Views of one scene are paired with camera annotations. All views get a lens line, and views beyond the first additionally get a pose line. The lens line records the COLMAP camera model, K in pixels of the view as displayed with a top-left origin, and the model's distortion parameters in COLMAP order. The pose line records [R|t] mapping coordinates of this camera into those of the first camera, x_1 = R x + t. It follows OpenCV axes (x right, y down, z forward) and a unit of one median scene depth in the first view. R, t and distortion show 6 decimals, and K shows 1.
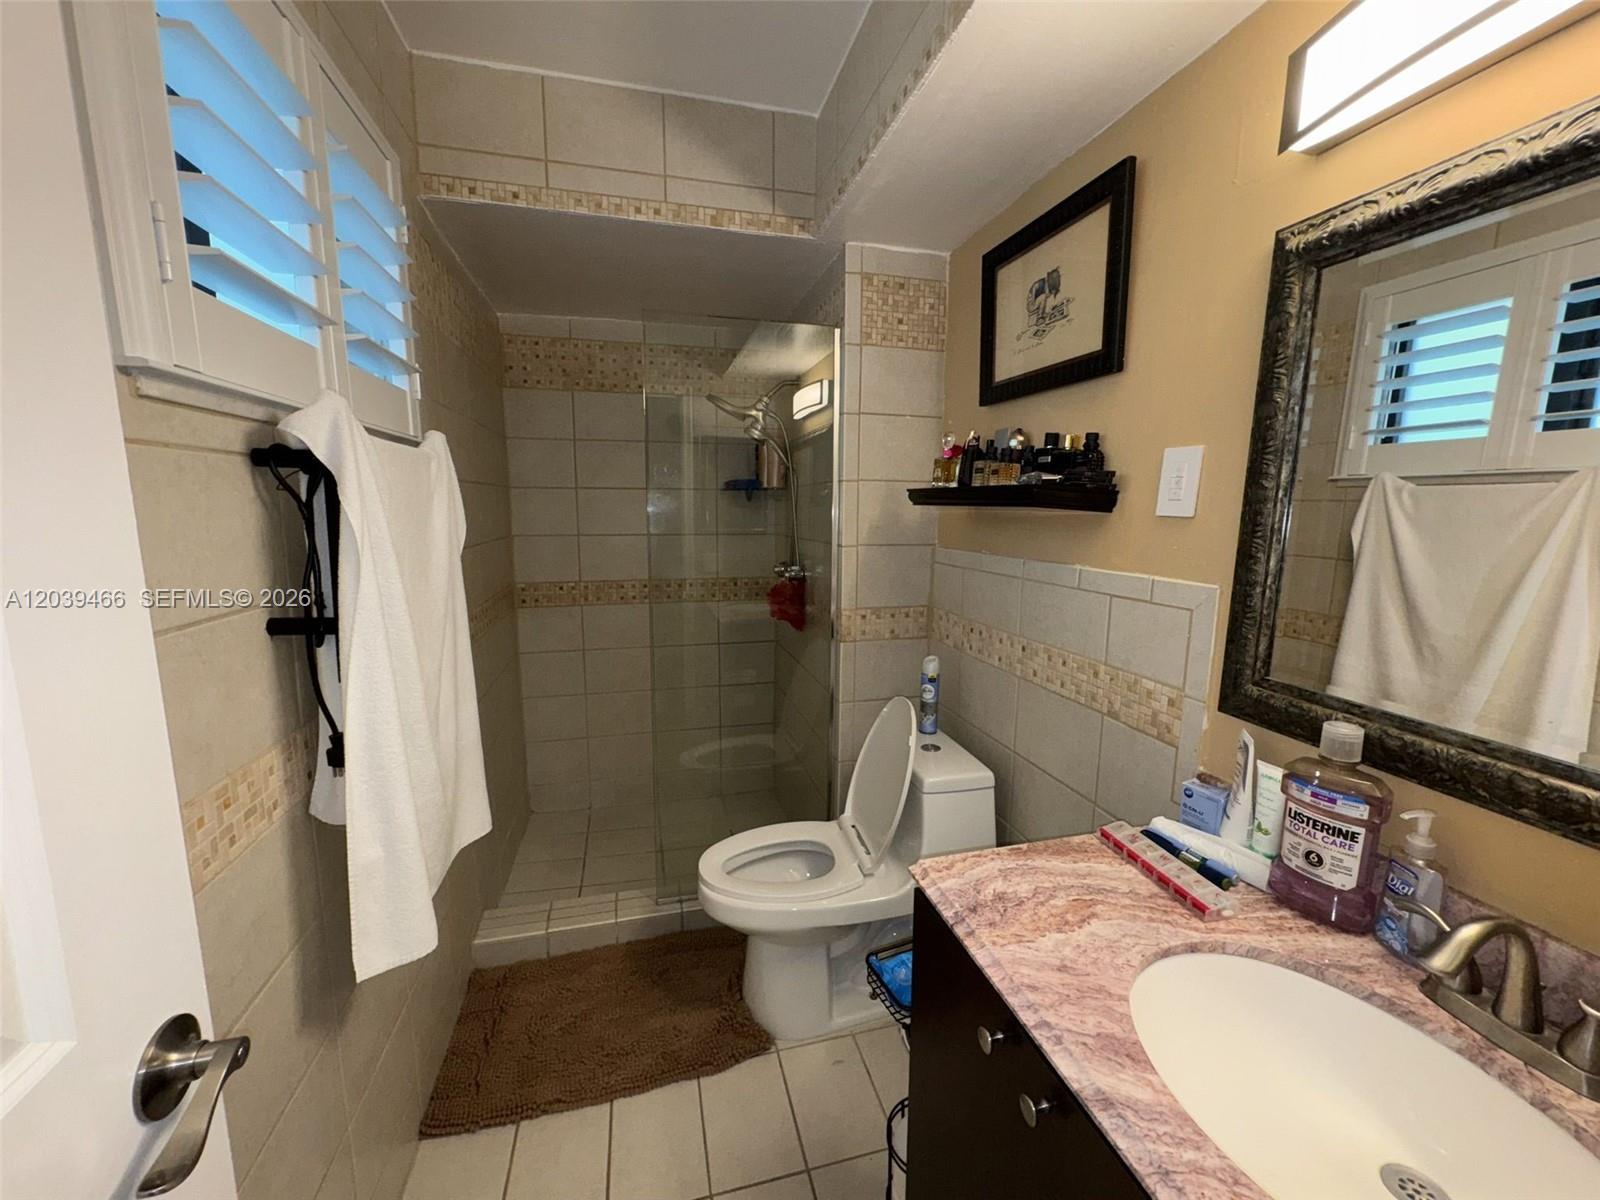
lens RADIAL K [[636.6, 0, 801.5], [0, 636.6, 602.7], [0, 0, 1]] dist [-0.004376, 0.001340]
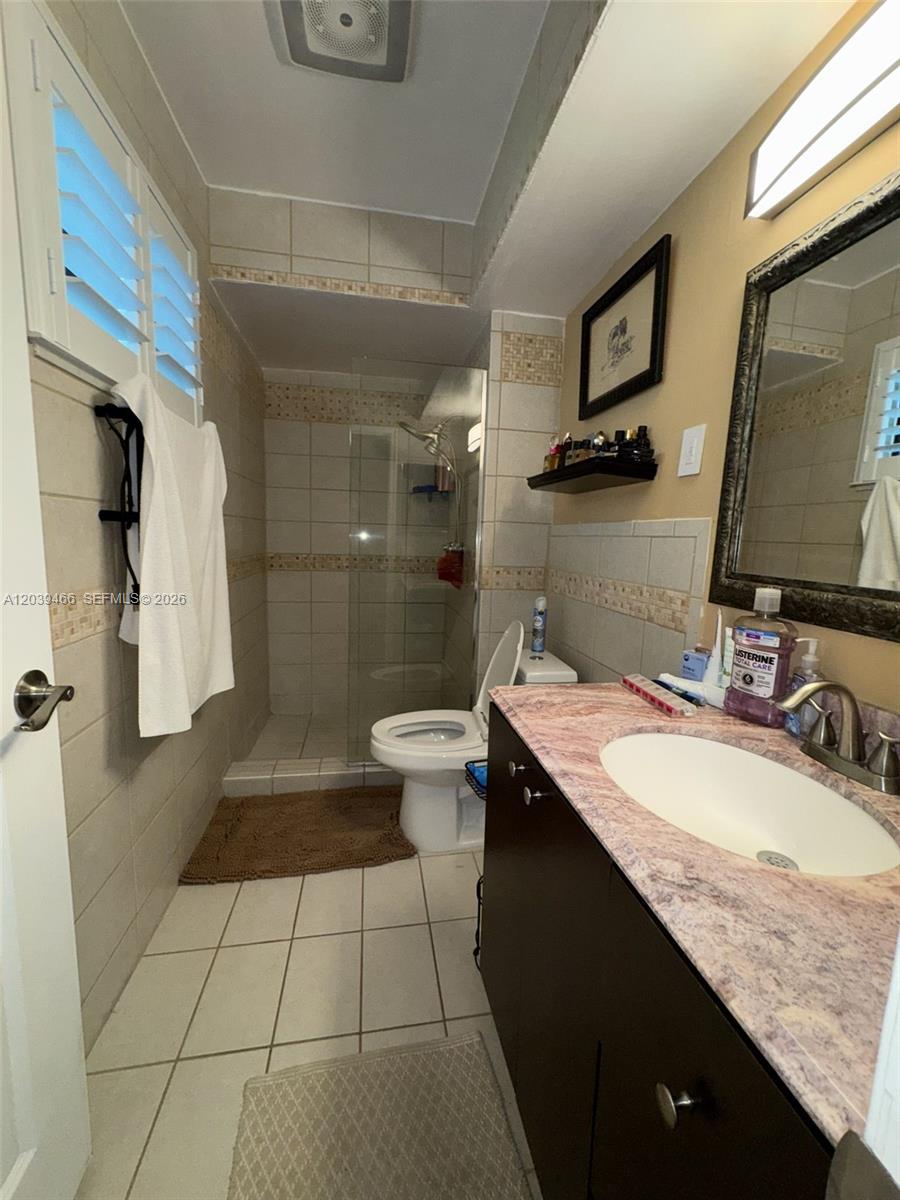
lens RADIAL K [[477.5, 0, 452.4], [0, 477.5, 601.5], [0, 0, 1]] dist [-0.004376, 0.001340]
pose [[0.996483, 0.036849, -0.075255, 0.122754], [-0.038293, 0.999107, -0.017842, 0.172011], [0.074531, 0.020661, 0.997005, -0.113699]]
